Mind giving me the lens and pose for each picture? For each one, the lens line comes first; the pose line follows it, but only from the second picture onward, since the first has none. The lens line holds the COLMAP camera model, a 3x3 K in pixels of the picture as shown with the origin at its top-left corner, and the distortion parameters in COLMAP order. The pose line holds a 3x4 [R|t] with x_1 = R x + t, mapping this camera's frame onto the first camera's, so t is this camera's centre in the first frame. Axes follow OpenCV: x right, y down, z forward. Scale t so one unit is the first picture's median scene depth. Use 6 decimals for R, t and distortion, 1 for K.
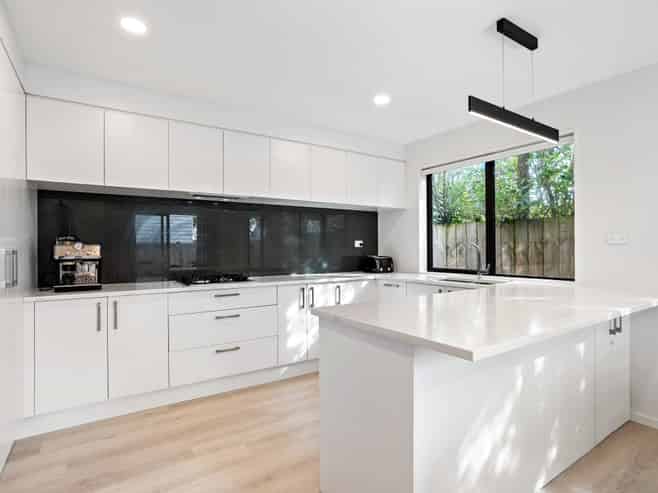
lens RADIAL K [[360.3, 0, 329.0], [0, 360.3, 246.5], [0, 0, 1]] dist [-0.036070, 0.034159]
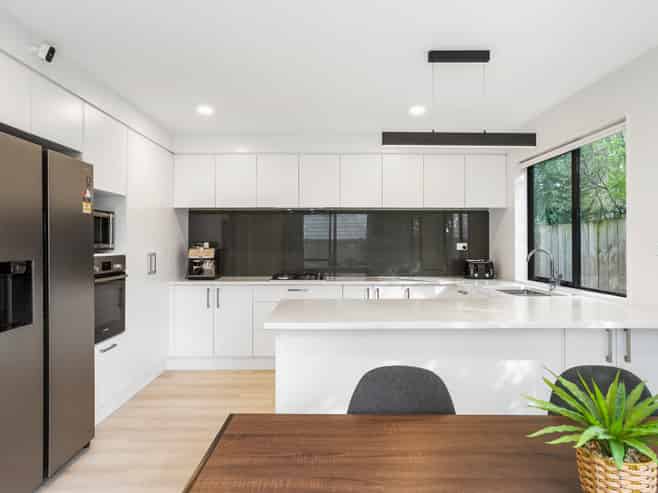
lens RADIAL K [[444.5, 0, 329.0], [0, 444.5, 246.5], [0, 0, 1]] dist [0.000221, -0.001054]
pose [[0.837907, 0.005999, -0.545781, 0.527338], [-0.000845, 0.999953, 0.009693, -0.023551], [0.545813, -0.007660, 0.837872, -0.180222]]
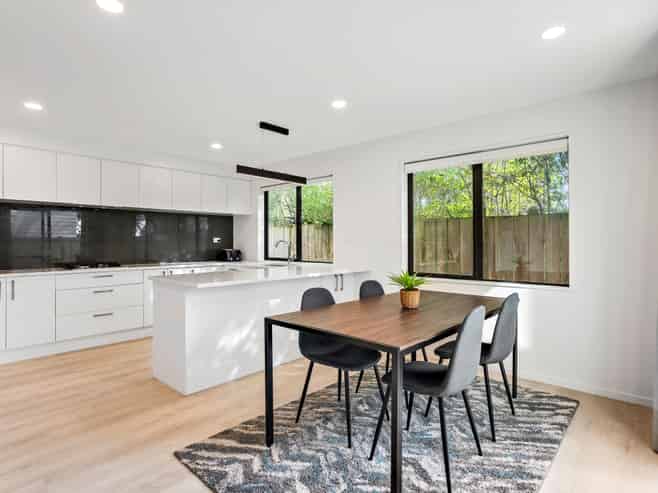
lens RADIAL K [[360.3, 0, 329.0], [0, 360.3, 246.5], [0, 0, 1]] dist [-0.036070, 0.034159]
pose [[0.968549, 0.000482, 0.248822, 0.193863], [-0.004194, 0.999888, 0.014386, -0.005829], [-0.248787, -0.014977, 0.968442, -0.496743]]
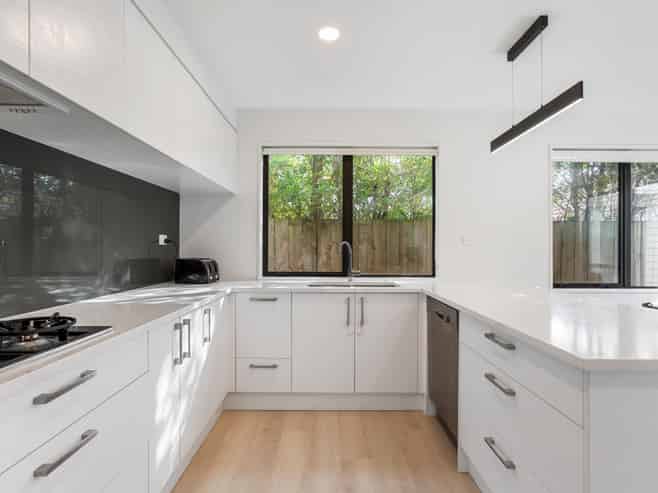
lens RADIAL K [[360.3, 0, 329.0], [0, 360.3, 246.5], [0, 0, 1]] dist [-0.036070, 0.034159]
pose [[0.553882, 0.006438, 0.832570, -0.353539], [-0.009497, 0.999954, -0.001415, 0.003498], [-0.832541, -0.007123, 0.553918, 0.508685]]
